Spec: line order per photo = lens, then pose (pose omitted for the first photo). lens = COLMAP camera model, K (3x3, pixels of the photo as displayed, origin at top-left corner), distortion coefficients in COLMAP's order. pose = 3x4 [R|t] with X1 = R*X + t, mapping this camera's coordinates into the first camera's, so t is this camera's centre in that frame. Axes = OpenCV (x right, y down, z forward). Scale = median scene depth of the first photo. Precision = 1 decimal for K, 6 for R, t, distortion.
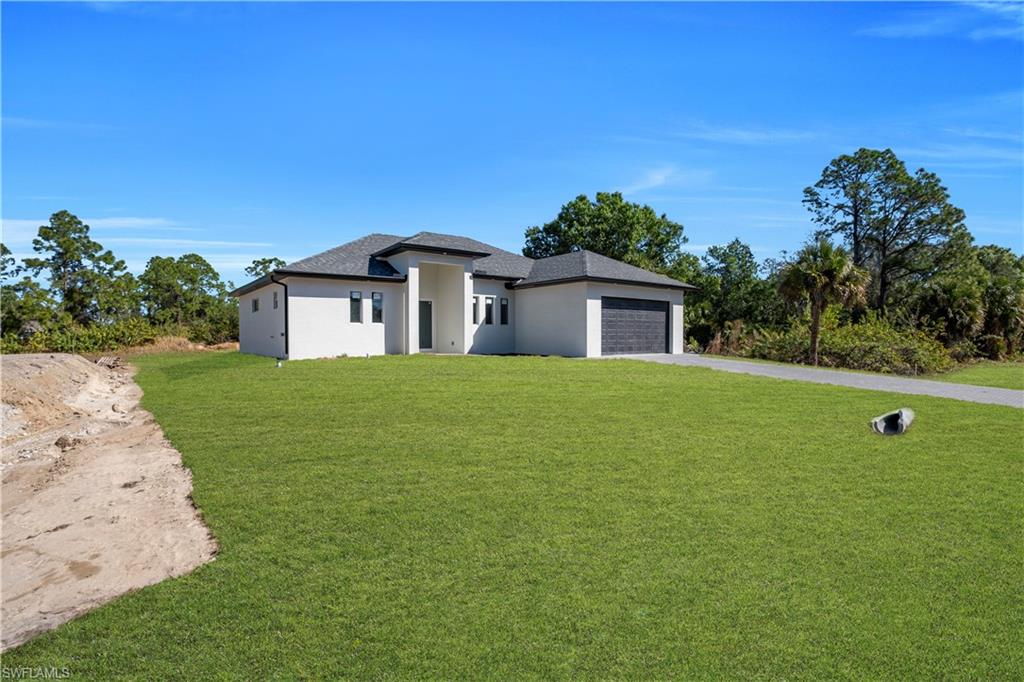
lens RADIAL K [[498.9, 0, 519.2], [0, 498.9, 350.1], [0, 0, 1]] dist [-0.034506, 0.001096]
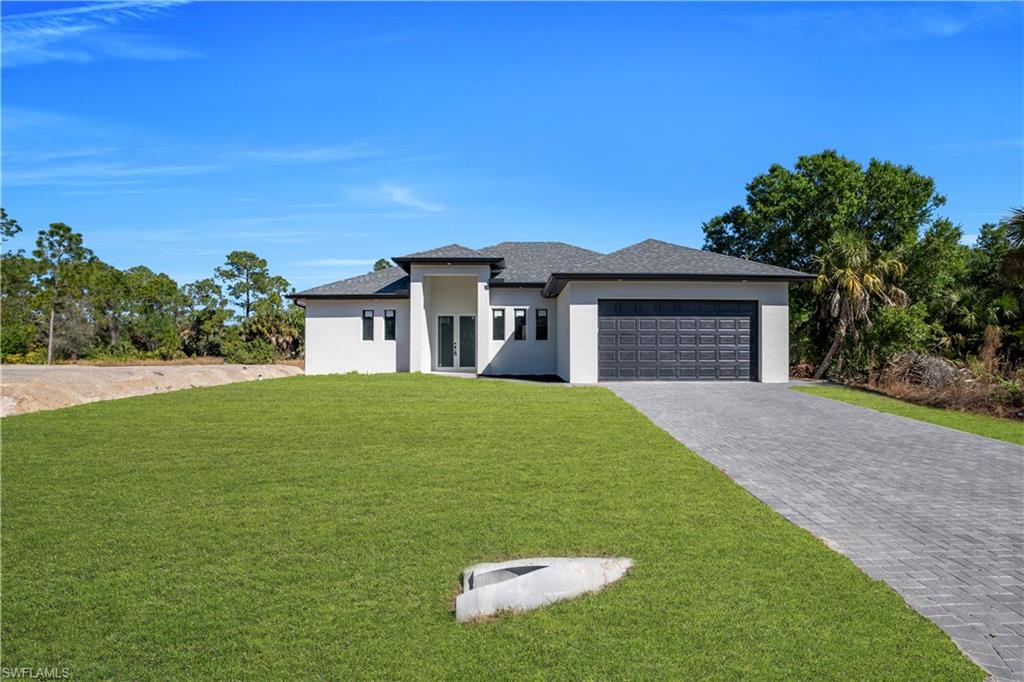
lens RADIAL K [[498.9, 0, 521.9], [0, 498.9, 348.3], [0, 0, 1]] dist [-0.034506, 0.001096]
pose [[0.793341, -0.004210, -0.608763, 0.451136], [-0.017818, 0.999387, -0.030132, -0.011382], [0.608516, 0.034751, 0.792780, 0.312250]]
